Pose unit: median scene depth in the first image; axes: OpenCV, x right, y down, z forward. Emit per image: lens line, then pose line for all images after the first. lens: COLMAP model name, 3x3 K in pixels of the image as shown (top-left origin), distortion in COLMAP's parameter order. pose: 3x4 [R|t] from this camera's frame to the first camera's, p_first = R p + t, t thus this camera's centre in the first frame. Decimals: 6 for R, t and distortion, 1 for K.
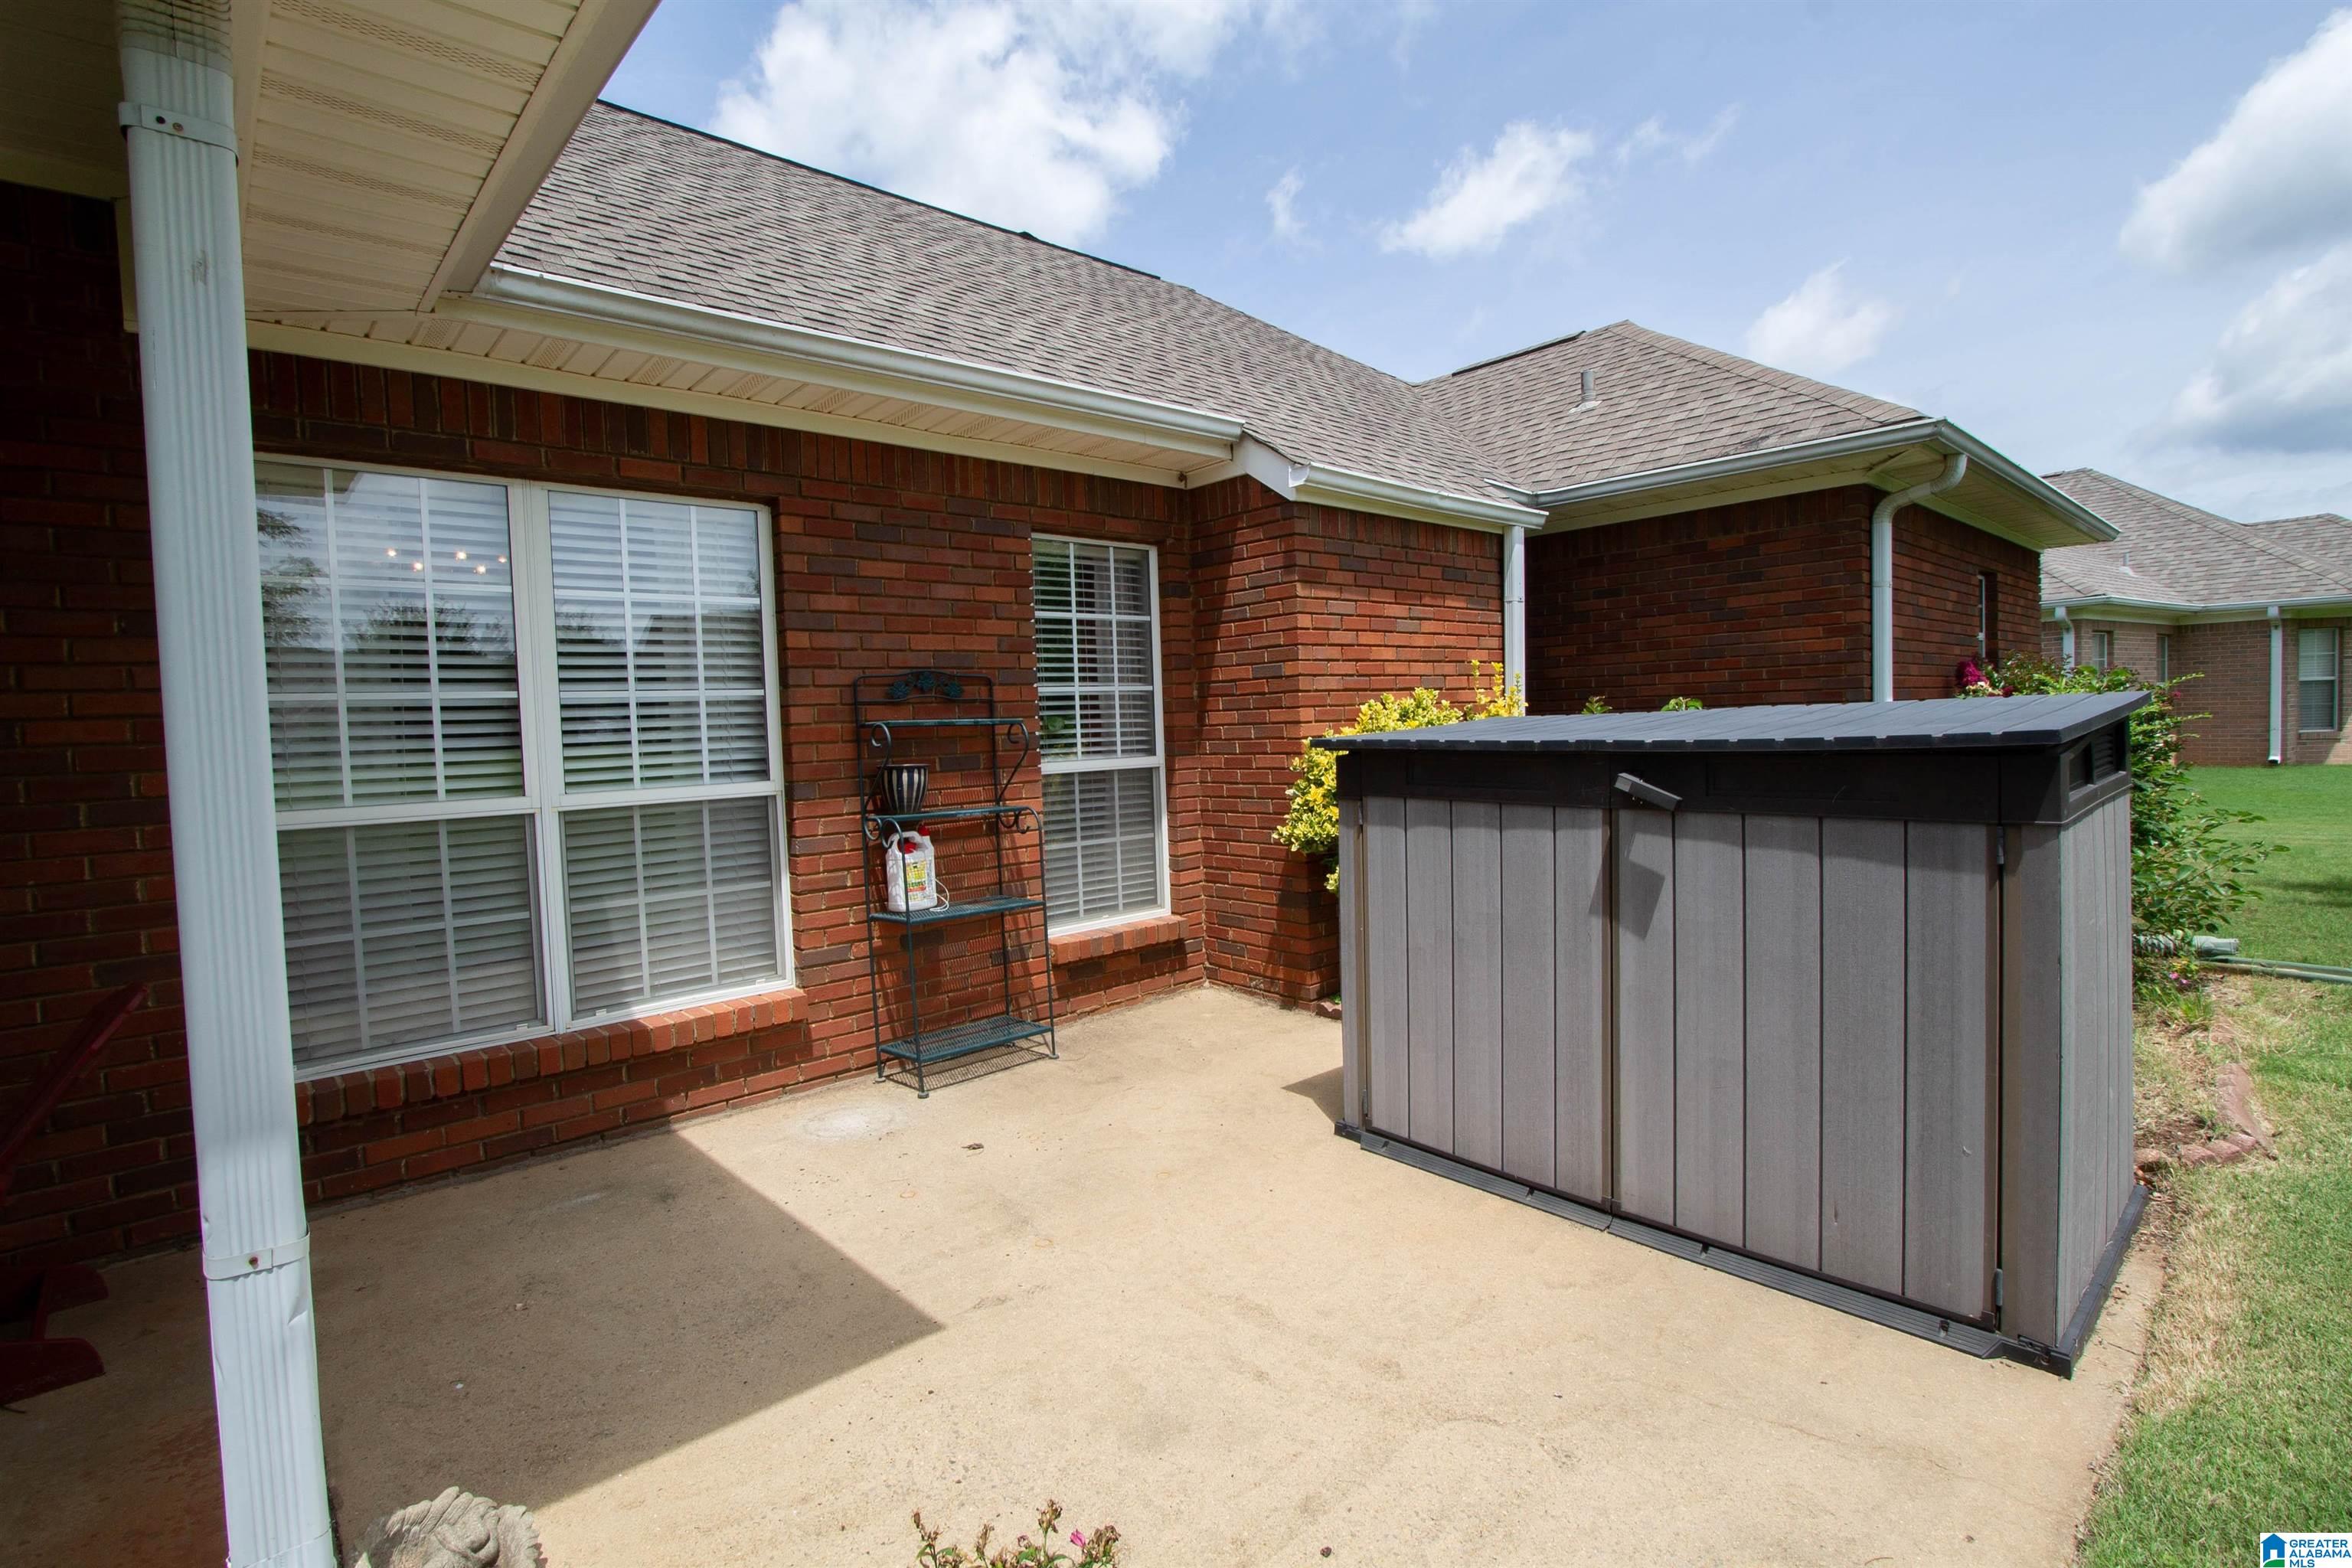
lens RADIAL K [[1110.8, 0, 1195.1], [0, 1110.8, 769.8], [0, 0, 1]] dist [-0.023007, 0.004738]
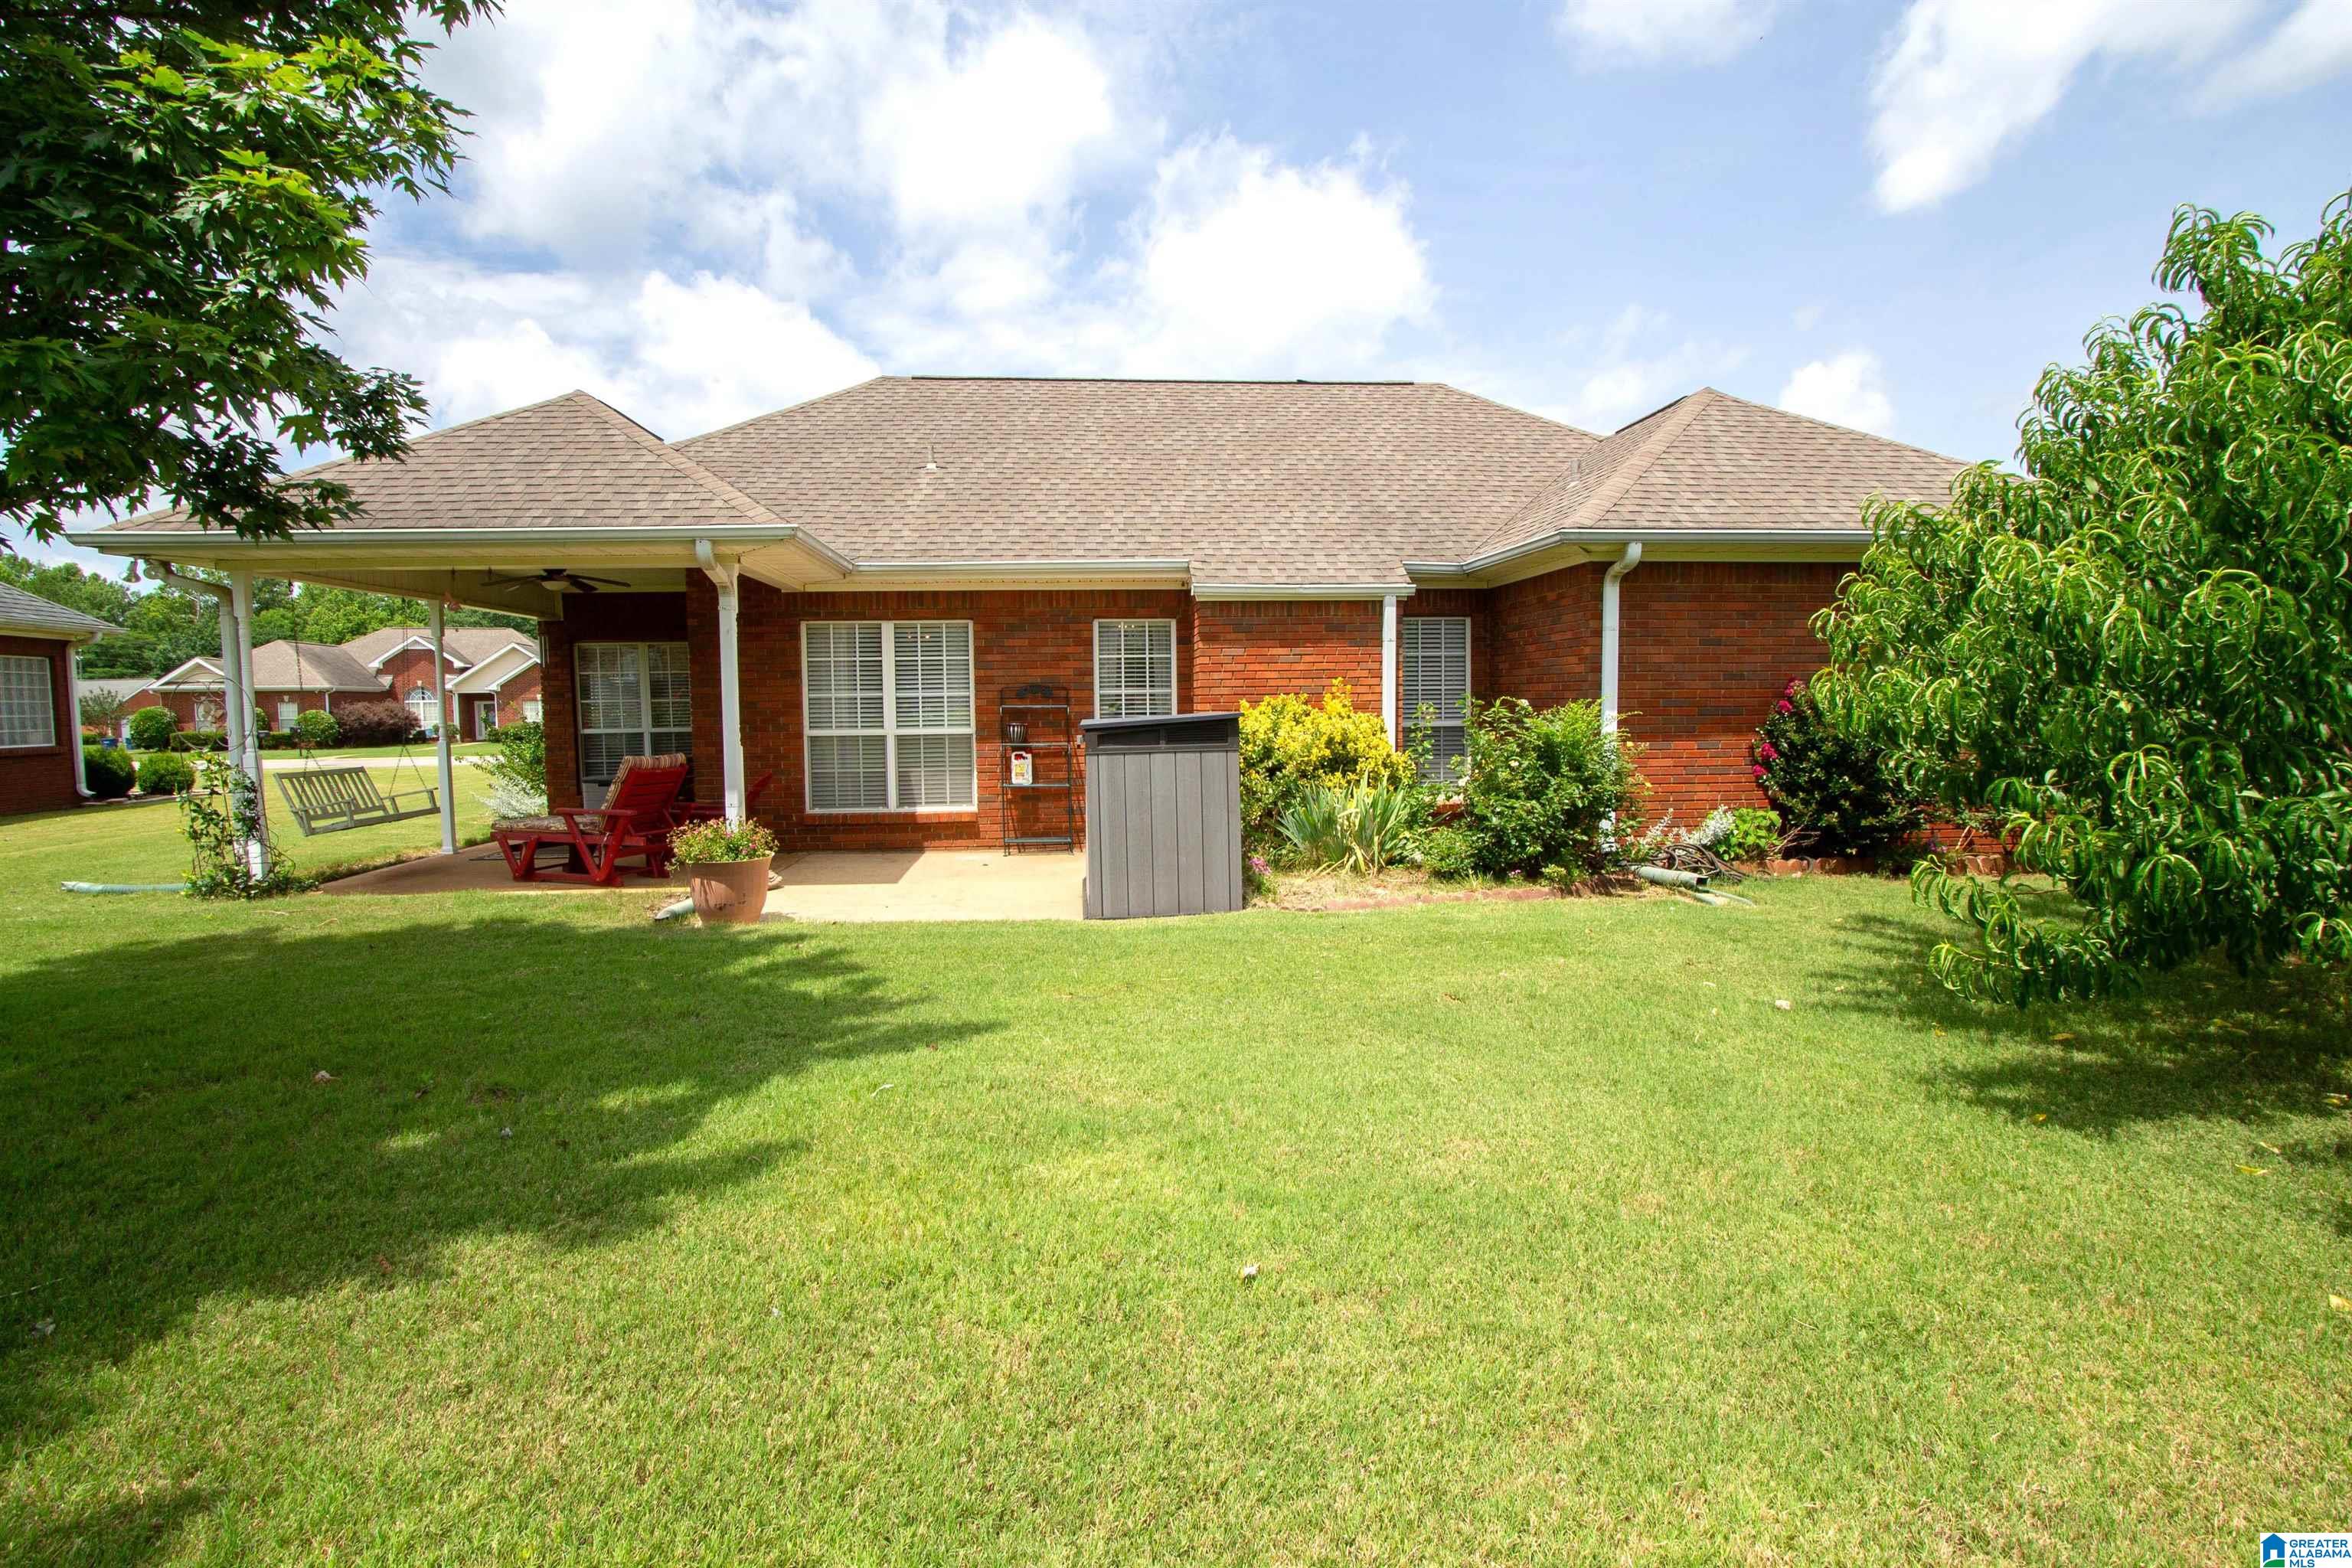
lens RADIAL K [[1110.8, 0, 1177.2], [0, 1110.8, 768.1], [0, 0, 1]] dist [-0.023007, 0.004738]
pose [[0.799301, 0.062260, -0.597697, 1.521743], [-0.044120, 0.998014, 0.044958, -0.033473], [0.599309, -0.009565, 0.800460, -0.759798]]
